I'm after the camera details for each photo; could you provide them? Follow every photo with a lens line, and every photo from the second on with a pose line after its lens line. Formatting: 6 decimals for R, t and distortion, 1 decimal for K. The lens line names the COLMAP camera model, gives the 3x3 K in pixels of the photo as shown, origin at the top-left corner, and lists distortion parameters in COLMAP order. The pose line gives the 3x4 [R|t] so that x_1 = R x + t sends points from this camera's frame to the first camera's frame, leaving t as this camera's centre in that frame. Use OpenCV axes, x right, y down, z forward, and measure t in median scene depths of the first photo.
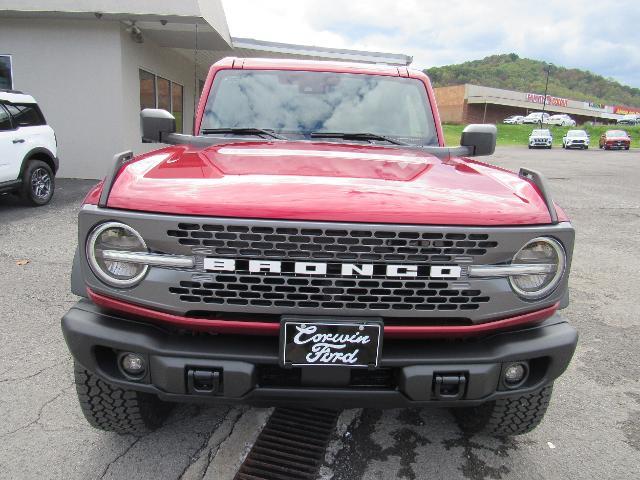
lens RADIAL K [[450.6, 0, 316.1], [0, 450.6, 240.8], [0, 0, 1]] dist [-0.009514, -0.000557]
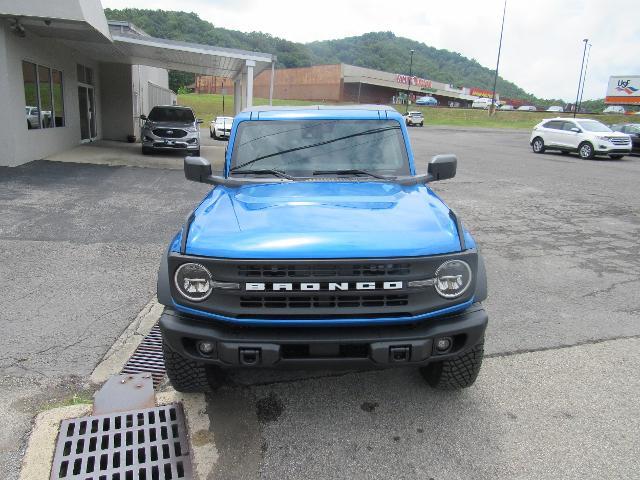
lens RADIAL K [[467.4, 0, 320.0], [0, 467.4, 240.0], [0, 0, 1]] dist [-0.014892, -0.009414]
pose [[0.998267, -0.044437, -0.038572, 0.093736], [0.046713, 0.997088, 0.060277, -0.203158], [0.035782, -0.061975, 0.997436, -0.669550]]
